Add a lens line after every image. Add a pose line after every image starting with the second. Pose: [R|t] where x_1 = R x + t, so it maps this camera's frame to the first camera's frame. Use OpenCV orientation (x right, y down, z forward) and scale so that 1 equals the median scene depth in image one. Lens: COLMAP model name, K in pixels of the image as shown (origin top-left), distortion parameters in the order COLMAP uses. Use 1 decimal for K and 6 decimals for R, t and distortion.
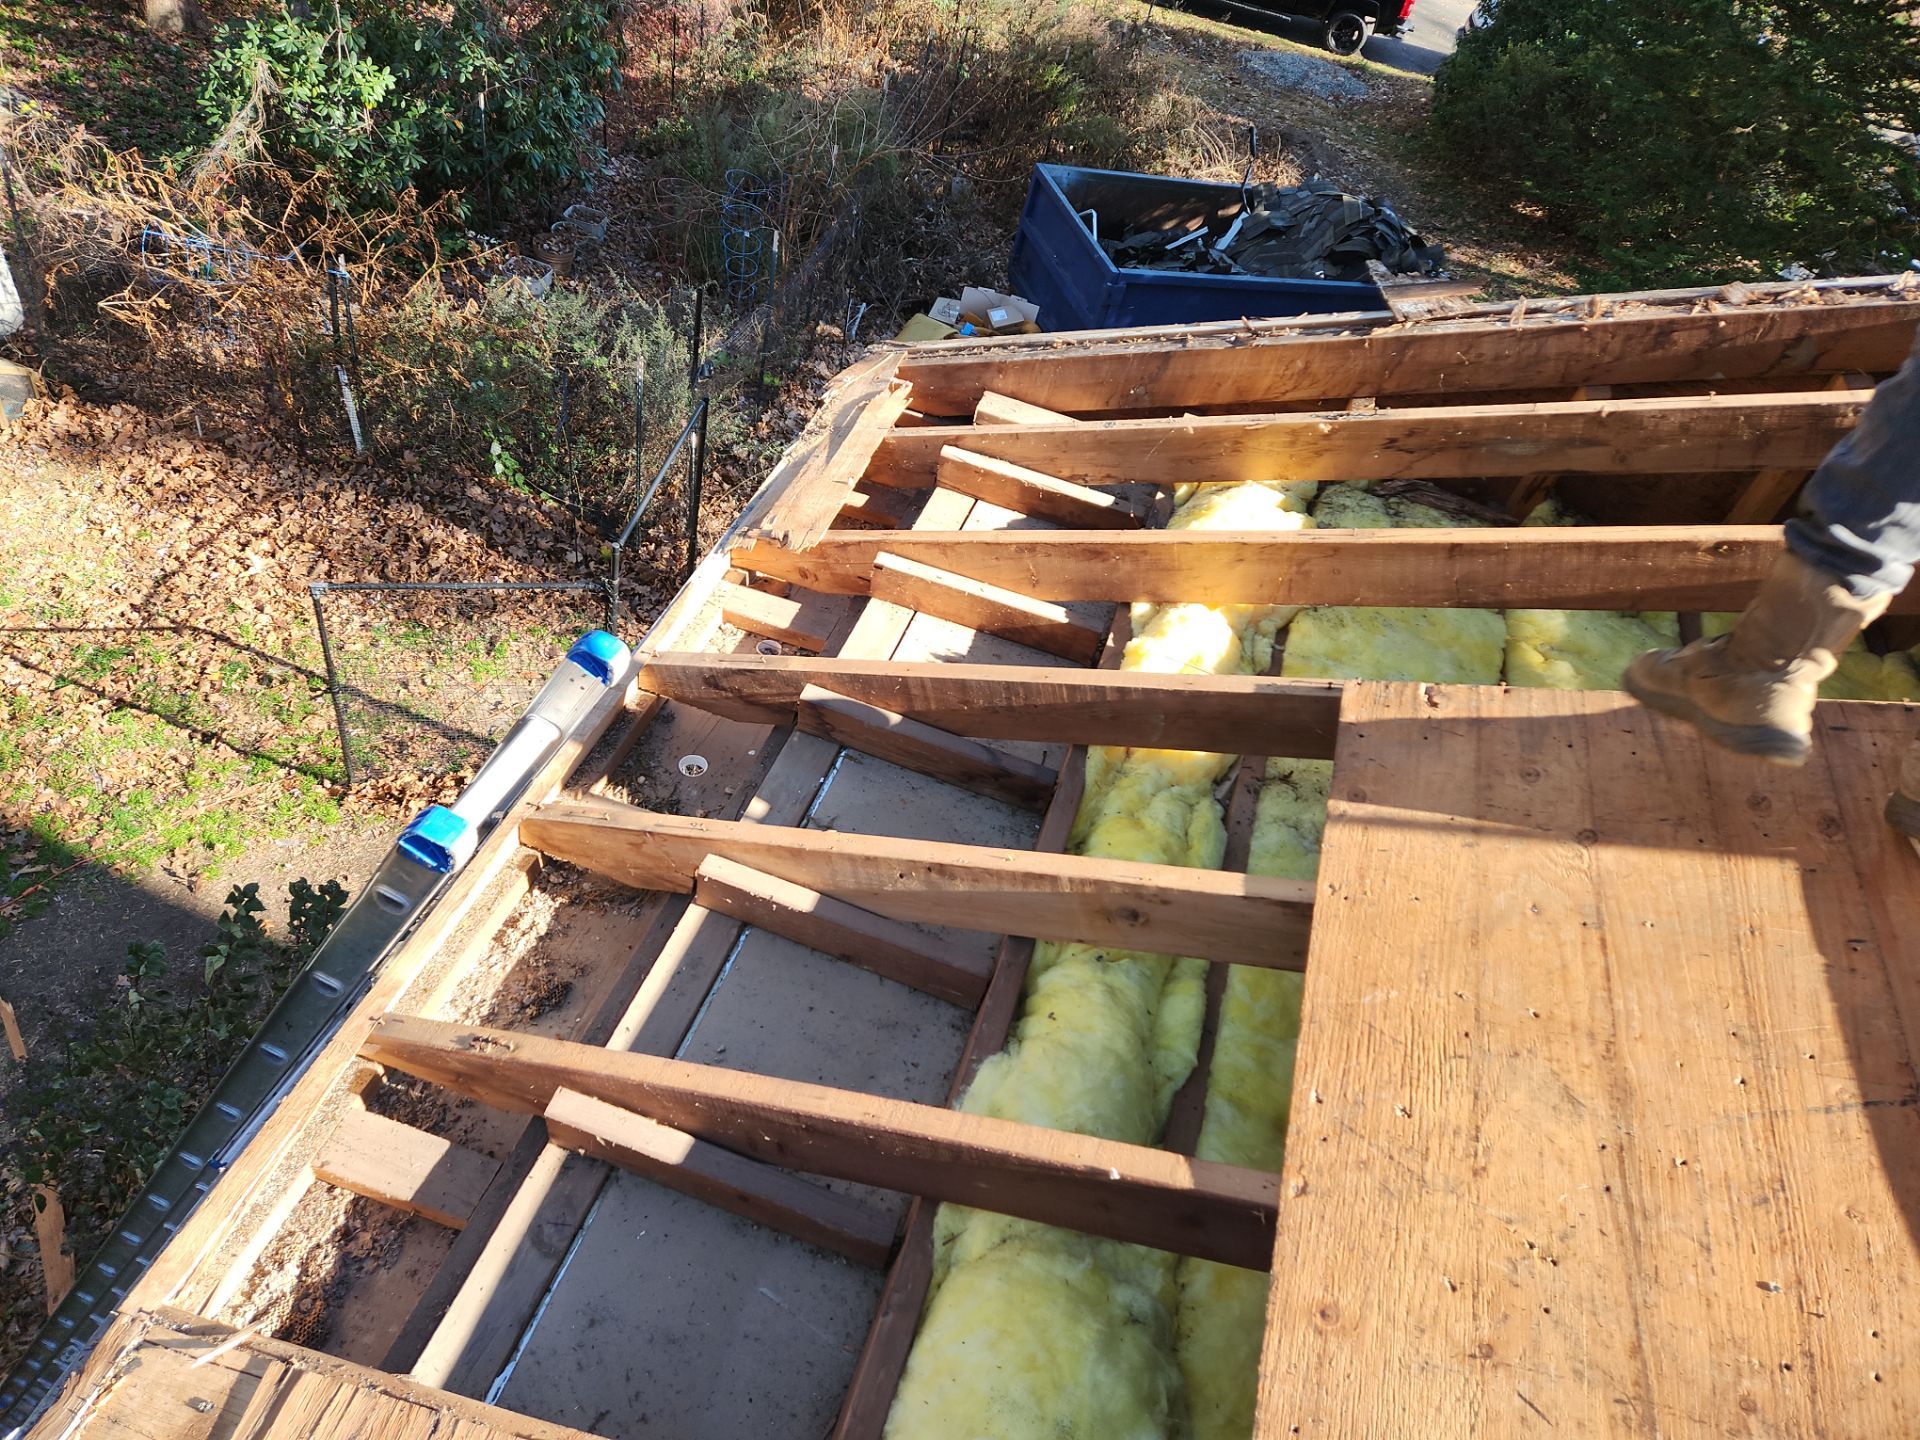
lens RADIAL K [[1274.4, 0, 908.5], [0, 1274.4, 666.5], [0, 0, 1]] dist [0.083547, -0.064646]
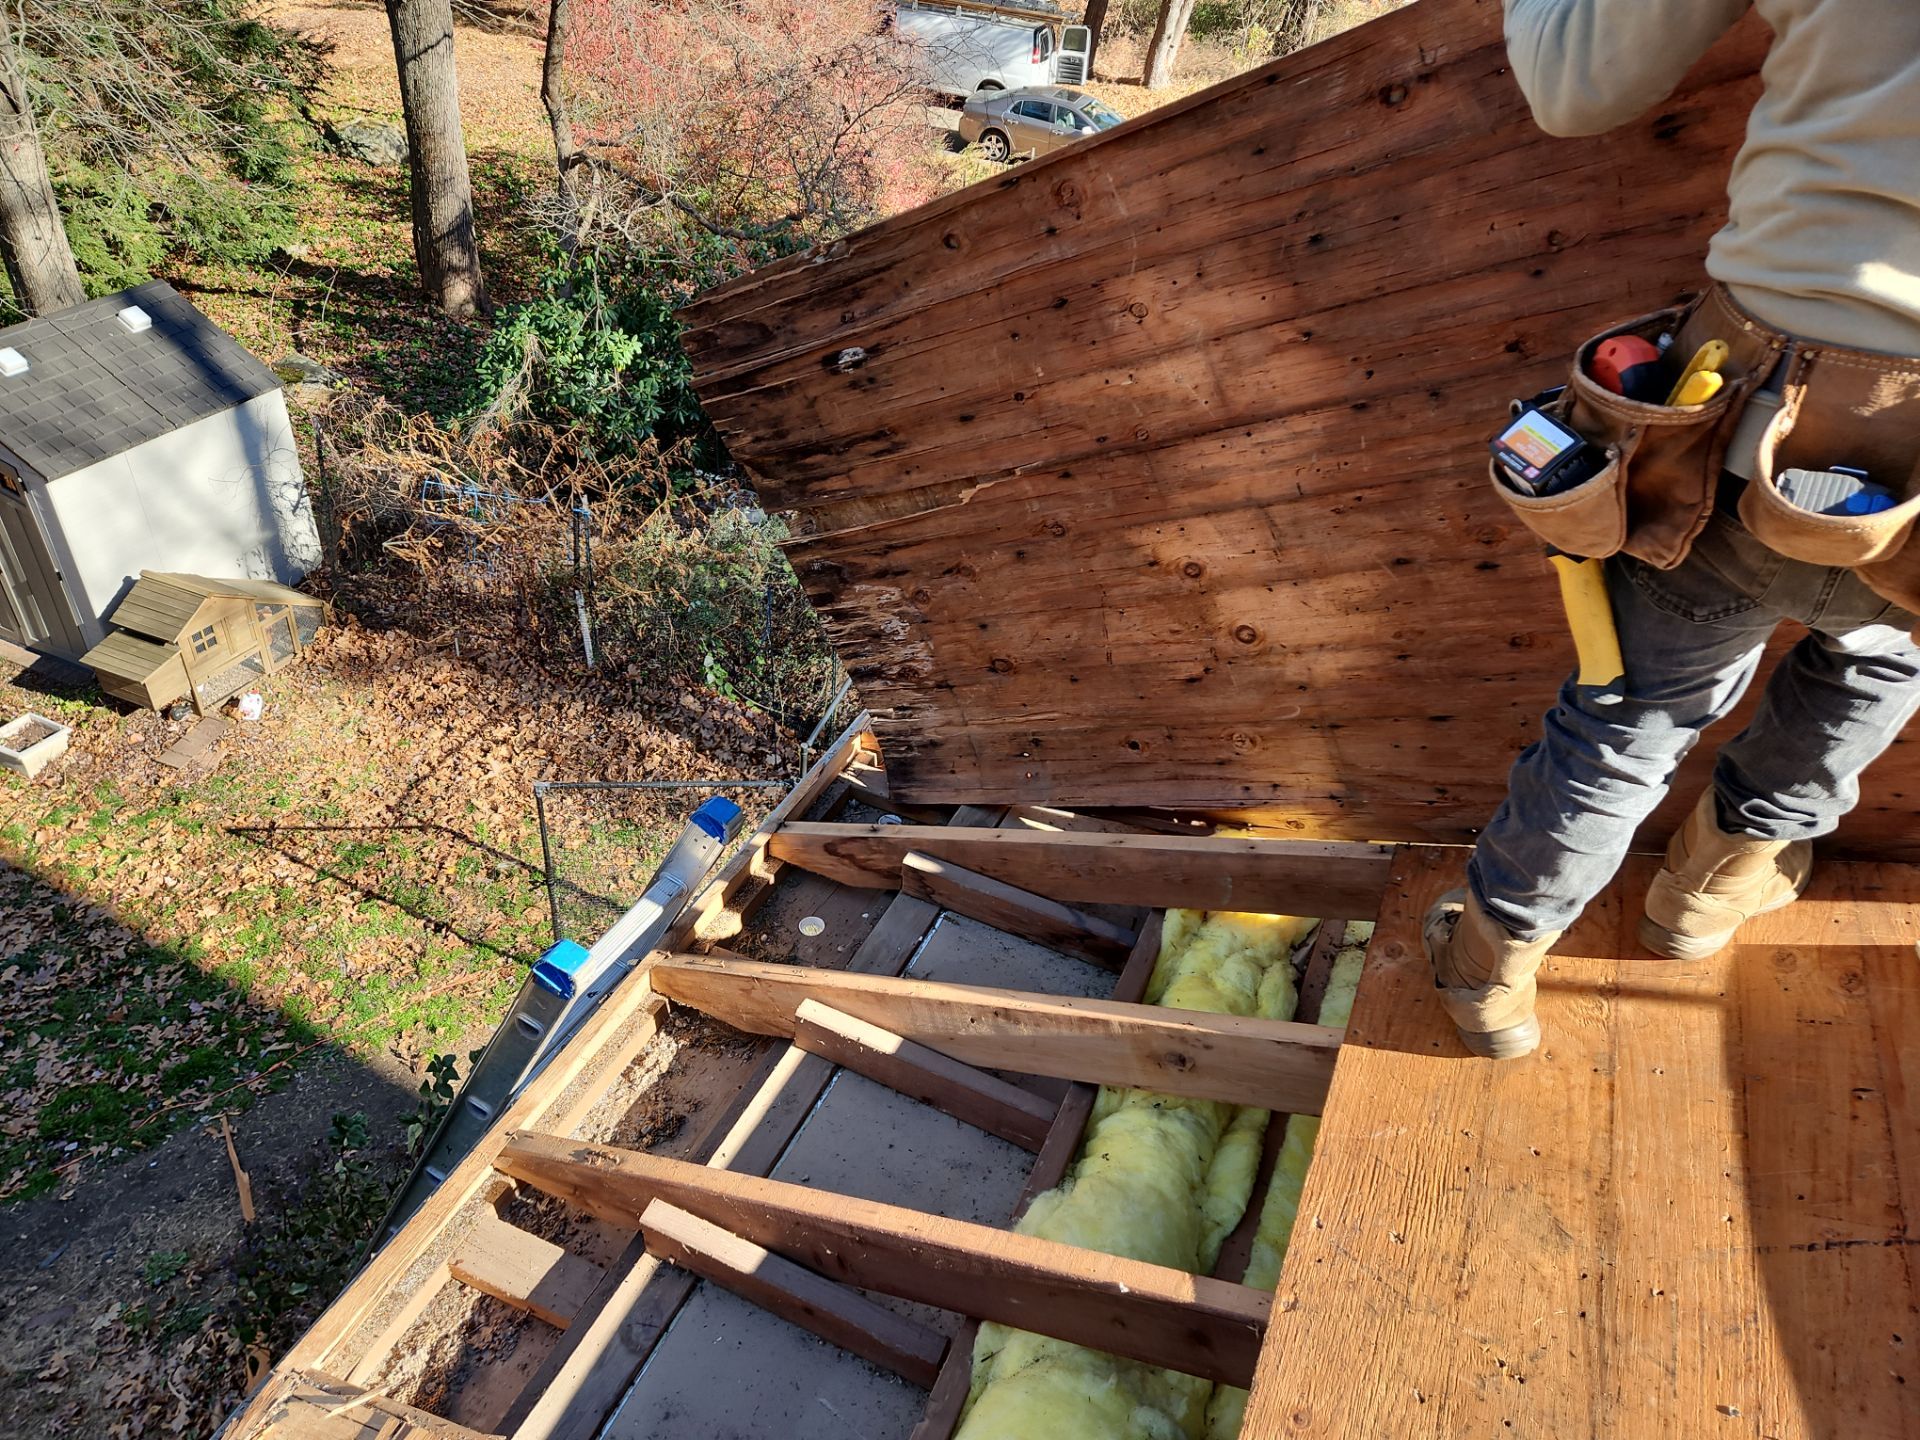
lens RADIAL K [[1274.4, 0, 921.8], [0, 1274.4, 674.5], [0, 0, 1]] dist [0.083547, -0.064646]
pose [[0.988277, -0.012836, -0.152133, 0.115574], [-0.011103, 0.987778, -0.155471, 0.041193], [0.152269, 0.155338, 0.976055, -0.112912]]
